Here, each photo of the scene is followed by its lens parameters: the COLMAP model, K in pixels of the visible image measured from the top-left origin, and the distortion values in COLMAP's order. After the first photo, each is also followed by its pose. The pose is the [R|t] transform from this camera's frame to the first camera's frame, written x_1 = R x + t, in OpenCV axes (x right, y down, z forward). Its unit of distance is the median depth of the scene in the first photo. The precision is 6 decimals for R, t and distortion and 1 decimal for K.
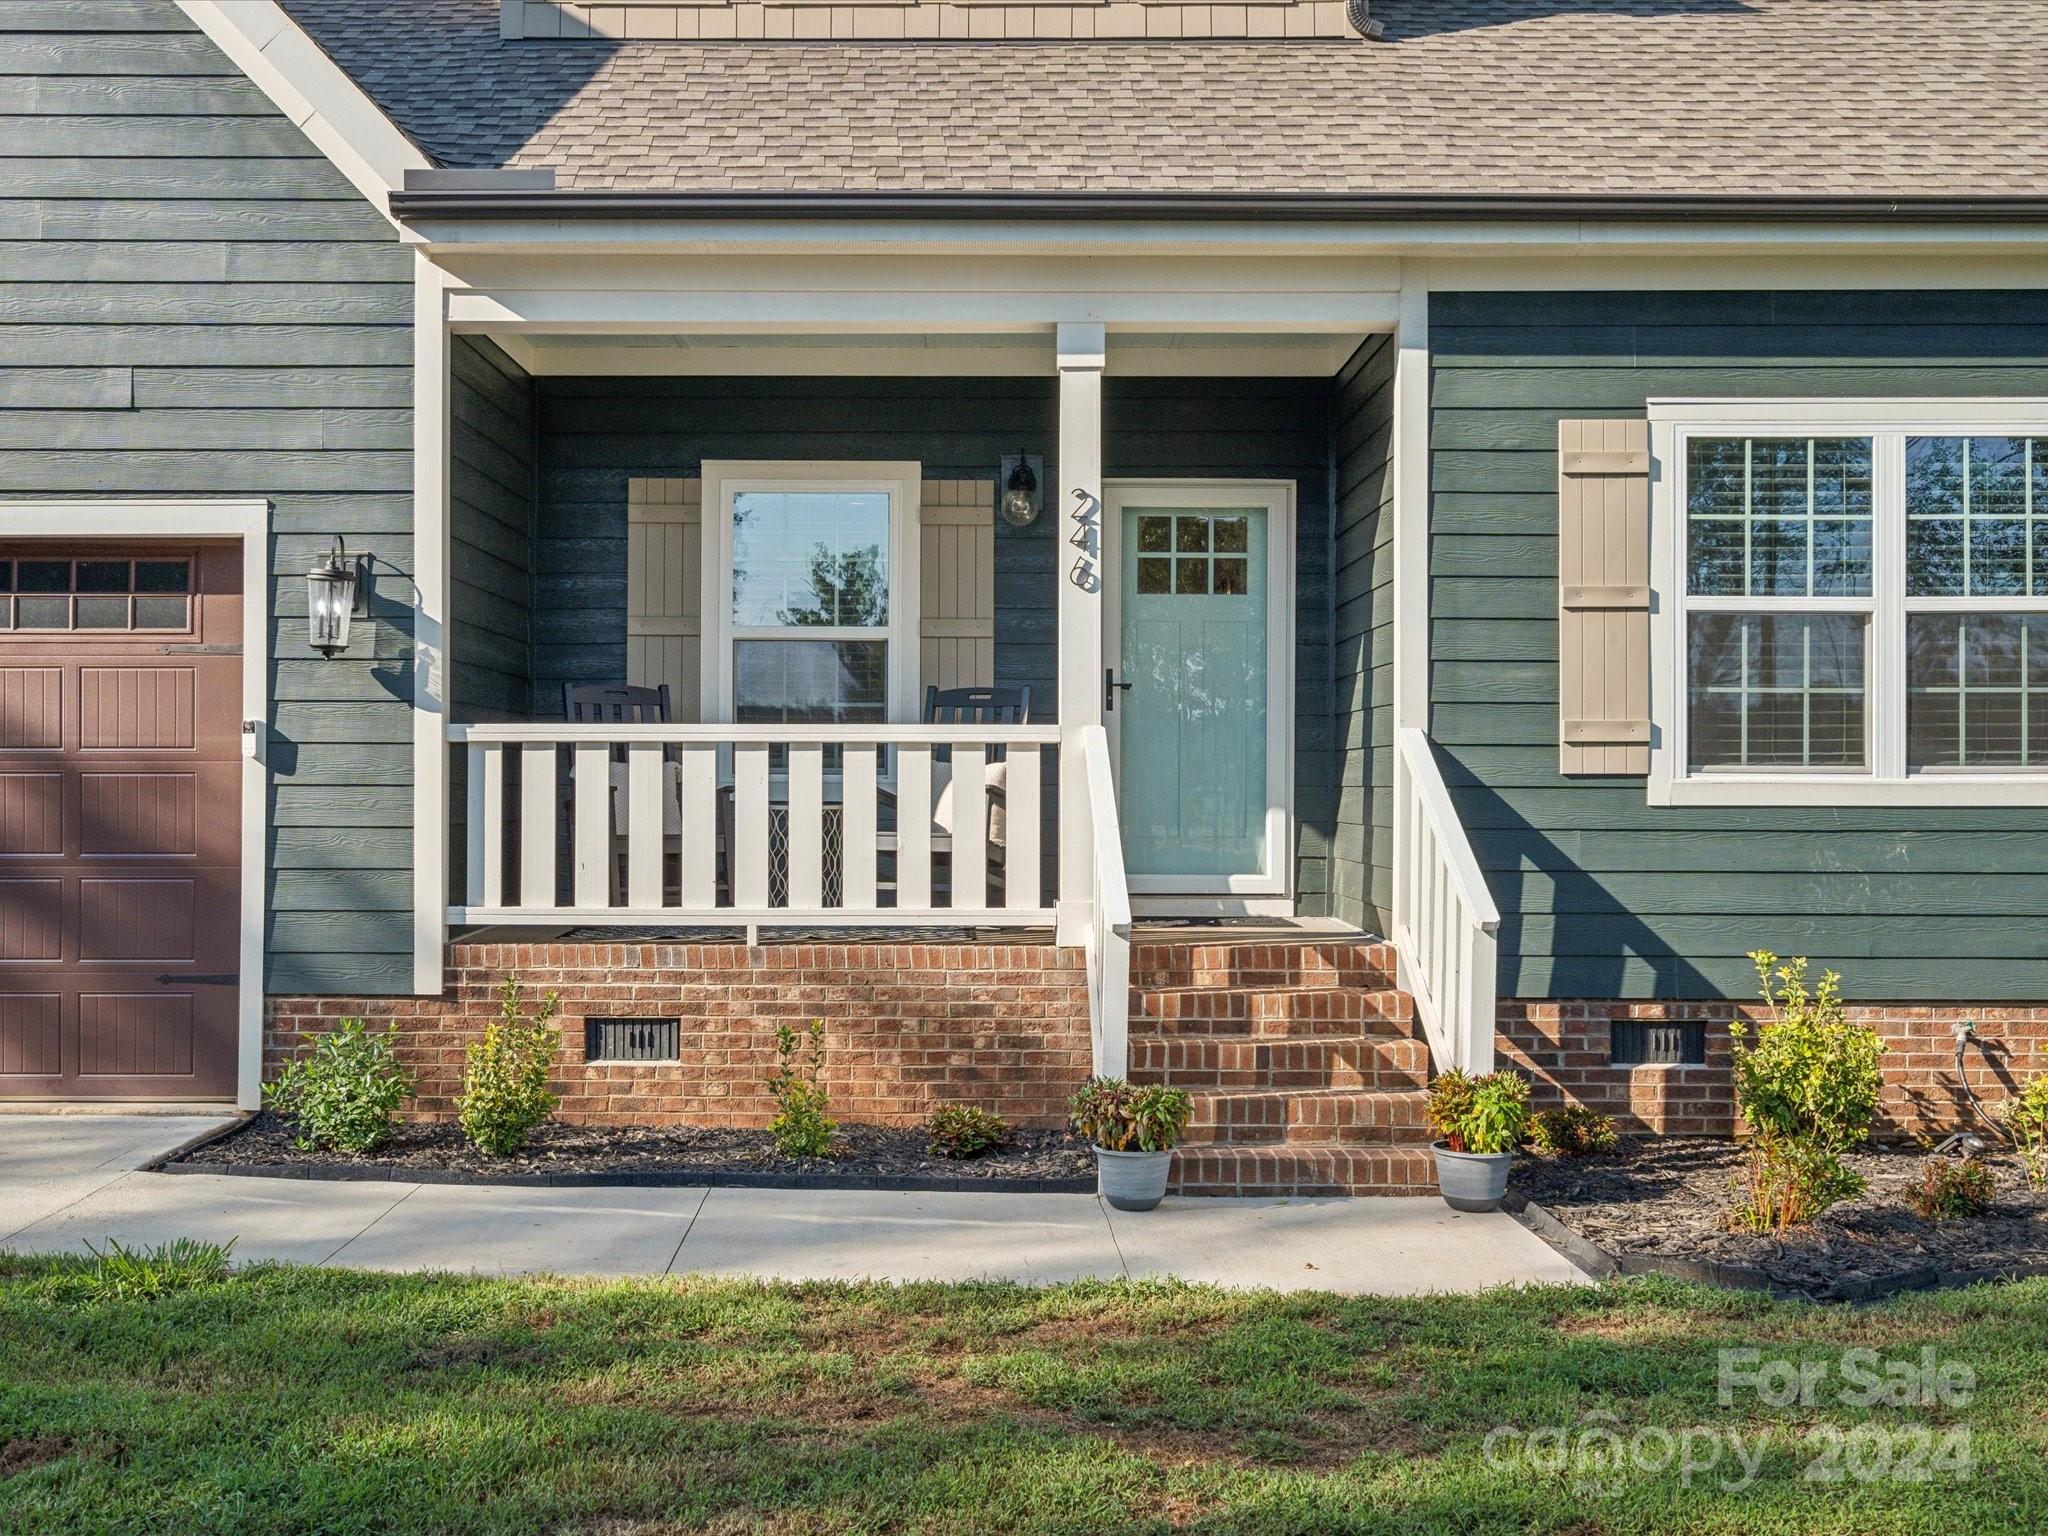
lens RADIAL K [[2124.2, 0, 976.8], [0, 2124.2, 764.5], [0, 0, 1]] dist [0.007211, 0.012464]
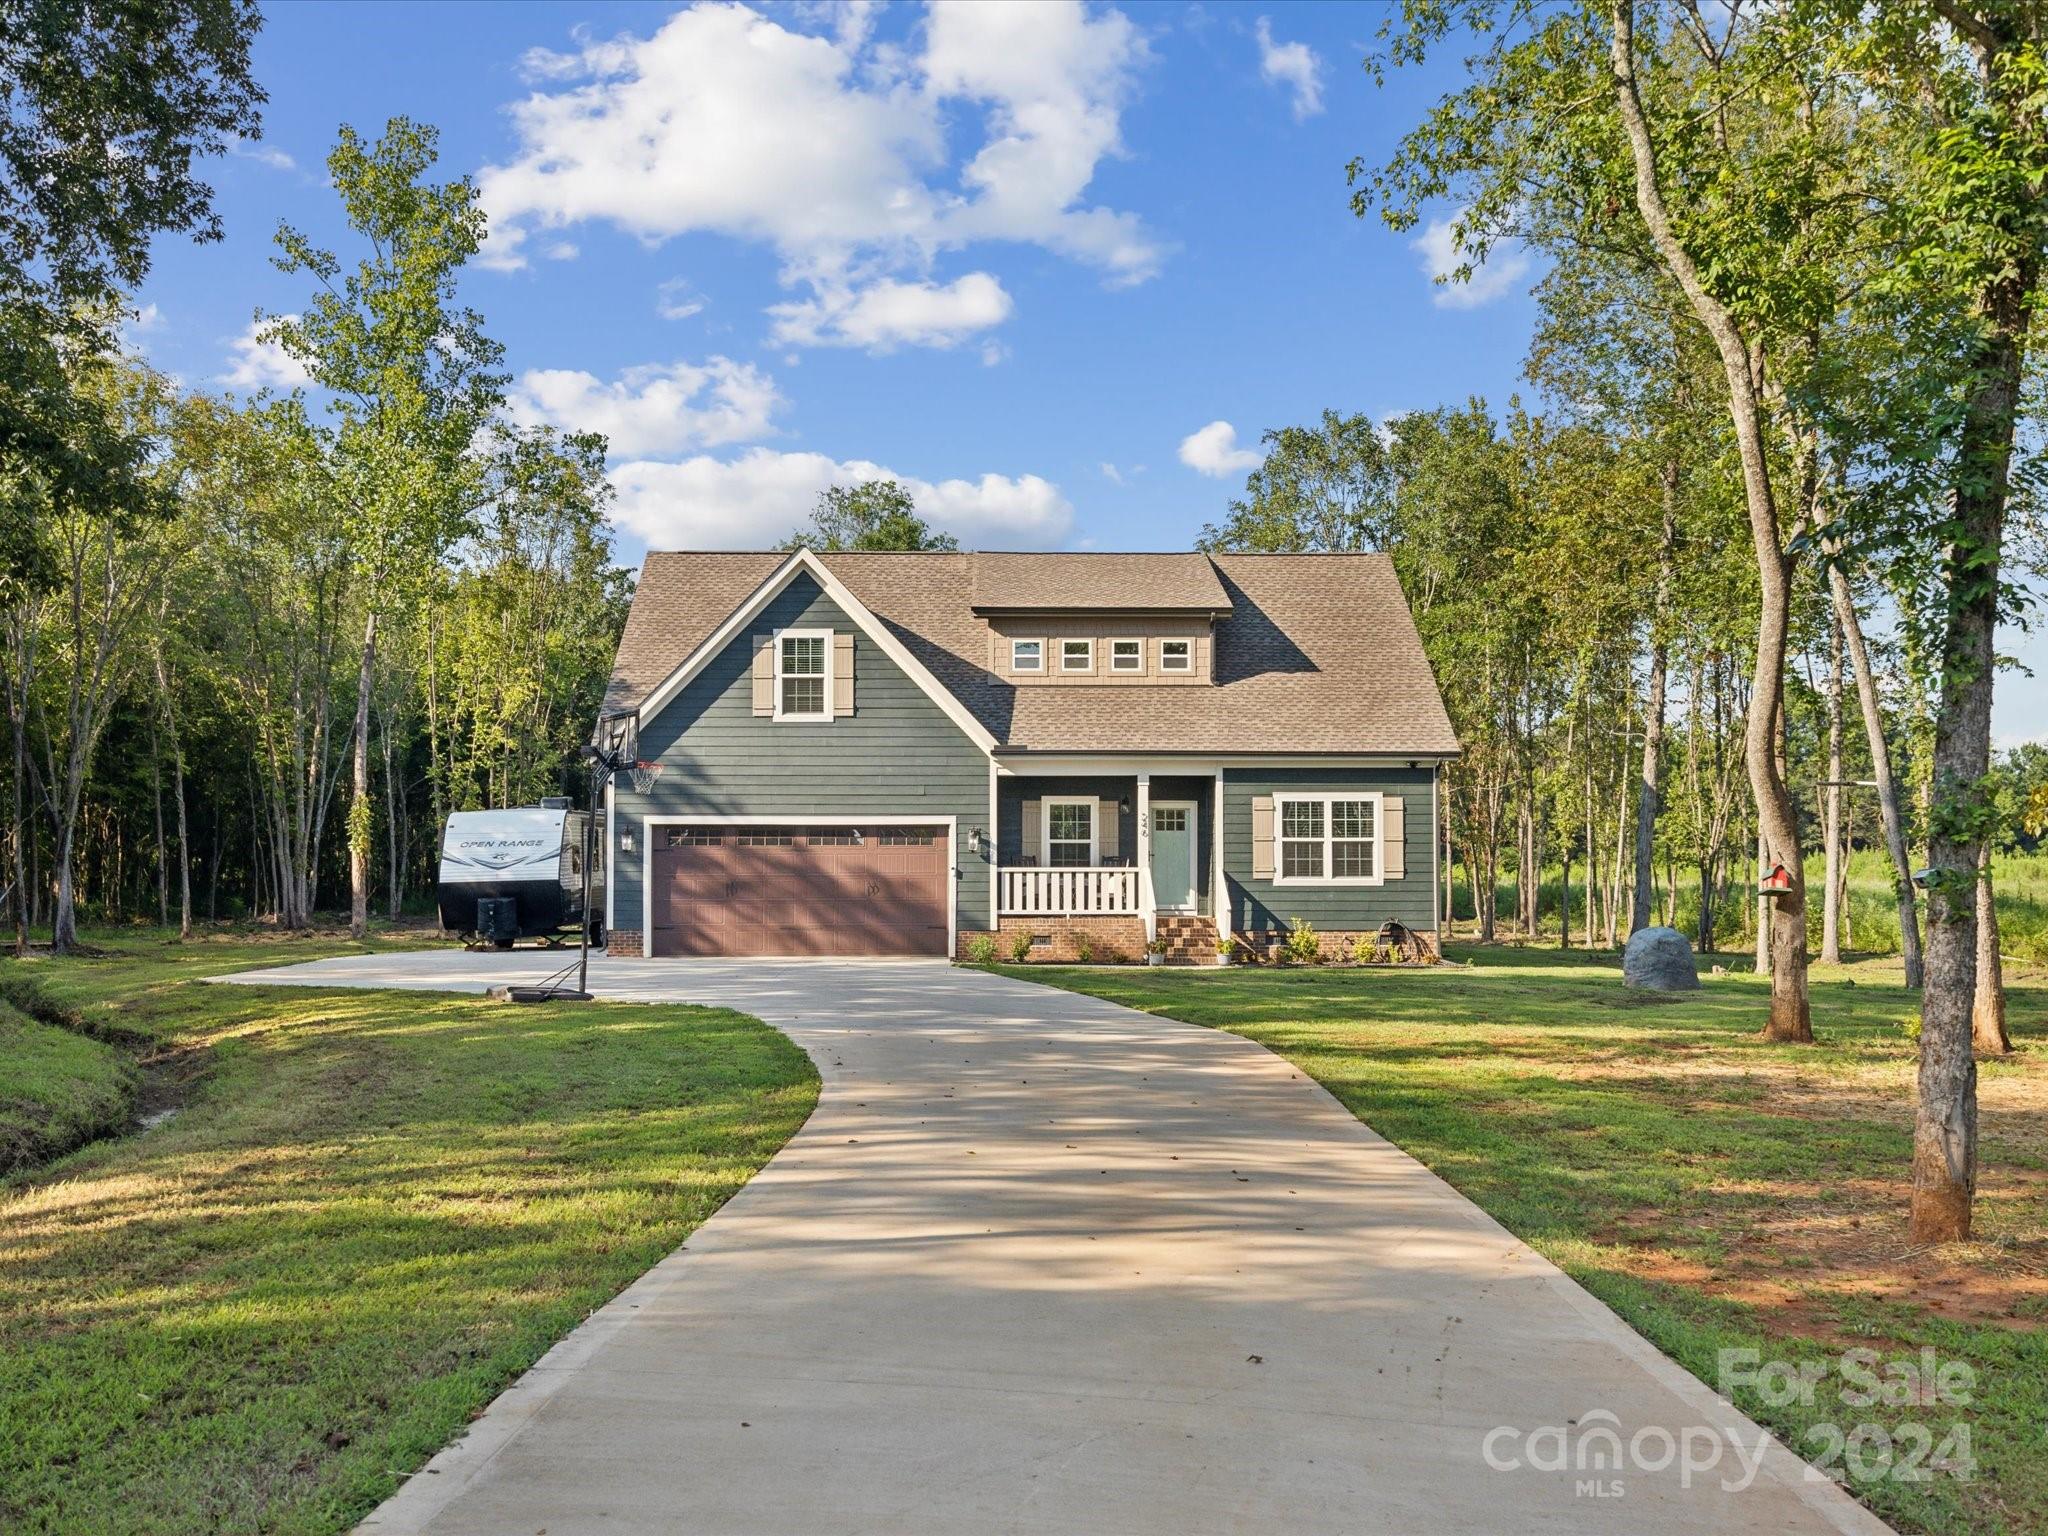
lens RADIAL K [[2184.8, 0, 1024.0], [0, 2184.8, 768.0], [0, 0, 1]] dist [-0.007734, 0.019380]
pose [[0.999806, -0.001525, 0.019615, -0.282520], [0.002327, 0.999160, -0.040918, -0.039935], [-0.019536, 0.040955, 0.998970, -3.462437]]
